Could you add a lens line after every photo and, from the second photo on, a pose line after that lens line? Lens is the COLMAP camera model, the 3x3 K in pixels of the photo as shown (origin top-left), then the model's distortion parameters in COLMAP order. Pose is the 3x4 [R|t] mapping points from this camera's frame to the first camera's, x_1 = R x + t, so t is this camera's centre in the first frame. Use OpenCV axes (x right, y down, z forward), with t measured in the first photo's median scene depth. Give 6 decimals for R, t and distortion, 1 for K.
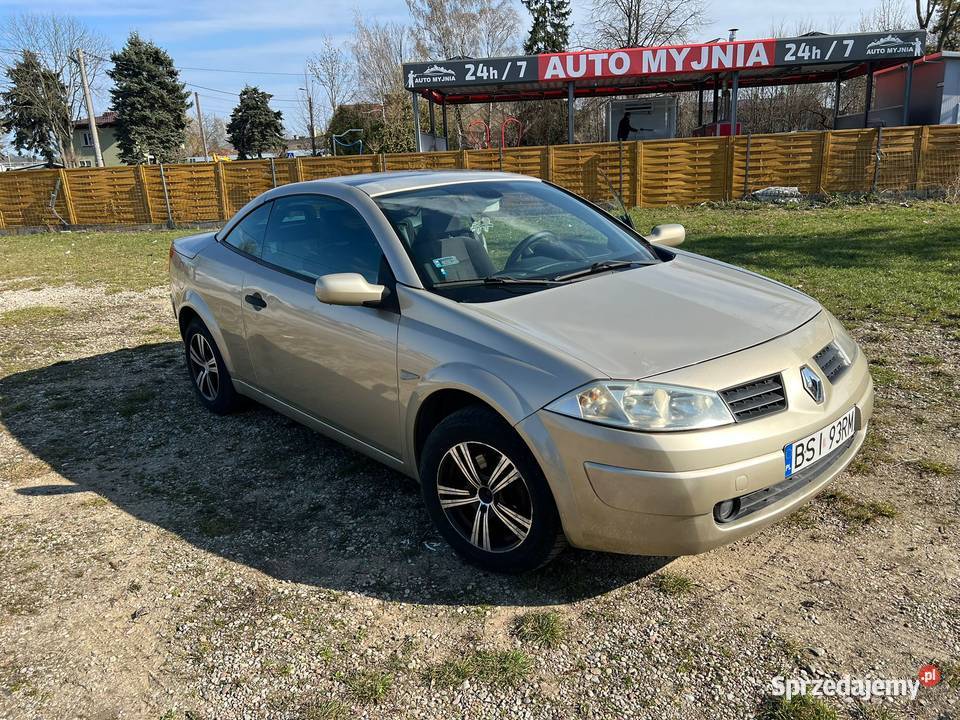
lens RADIAL K [[717.2, 0, 482.9], [0, 717.2, 366.4], [0, 0, 1]] dist [0.050793, -0.061863]
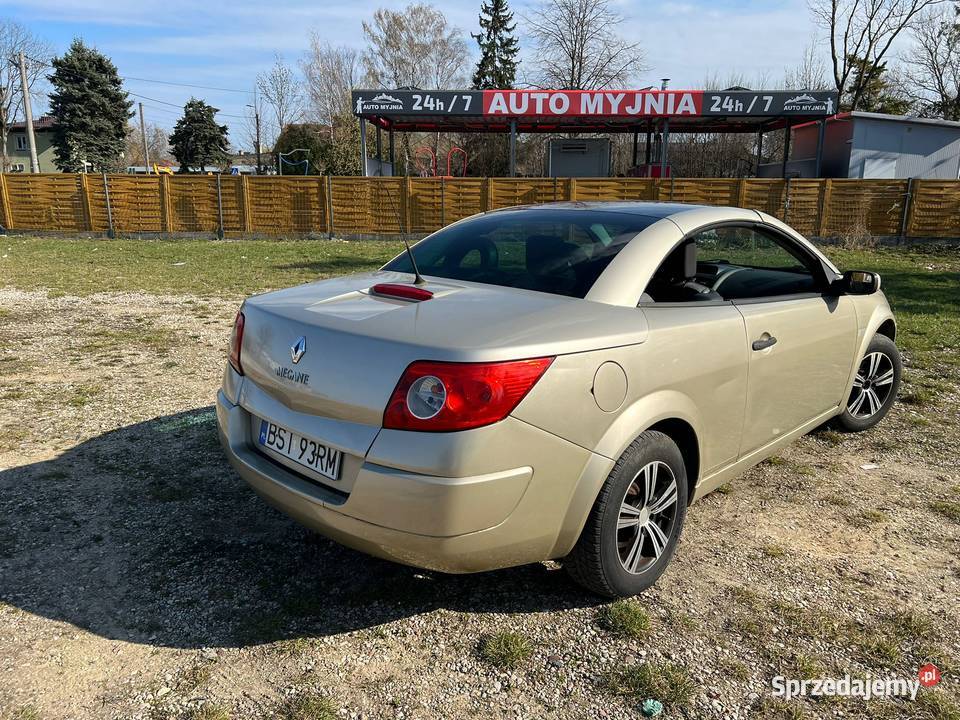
lens RADIAL K [[717.2, 0, 481.2], [0, 717.2, 364.2], [0, 0, 1]] dist [0.050793, -0.061863]
pose [[0.996198, 0.034924, 0.079814, 0.004347], [-0.031897, 0.998734, -0.038889, 0.005900], [-0.081071, 0.036196, 0.996051, -0.027655]]
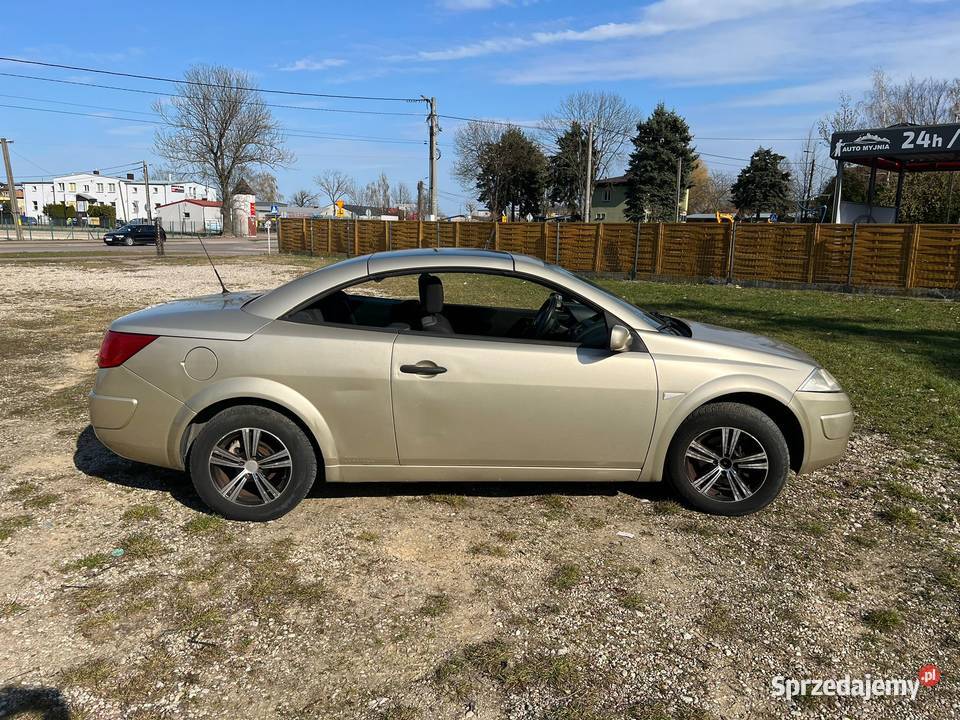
lens RADIAL K [[717.2, 0, 475.8], [0, 717.2, 364.4], [0, 0, 1]] dist [0.050793, -0.061863]
pose [[0.770820, 0.175795, -0.612317, 0.181288], [-0.222043, 0.975037, 0.000411, -0.009370], [0.597104, 0.135644, 0.790612, -0.015102]]
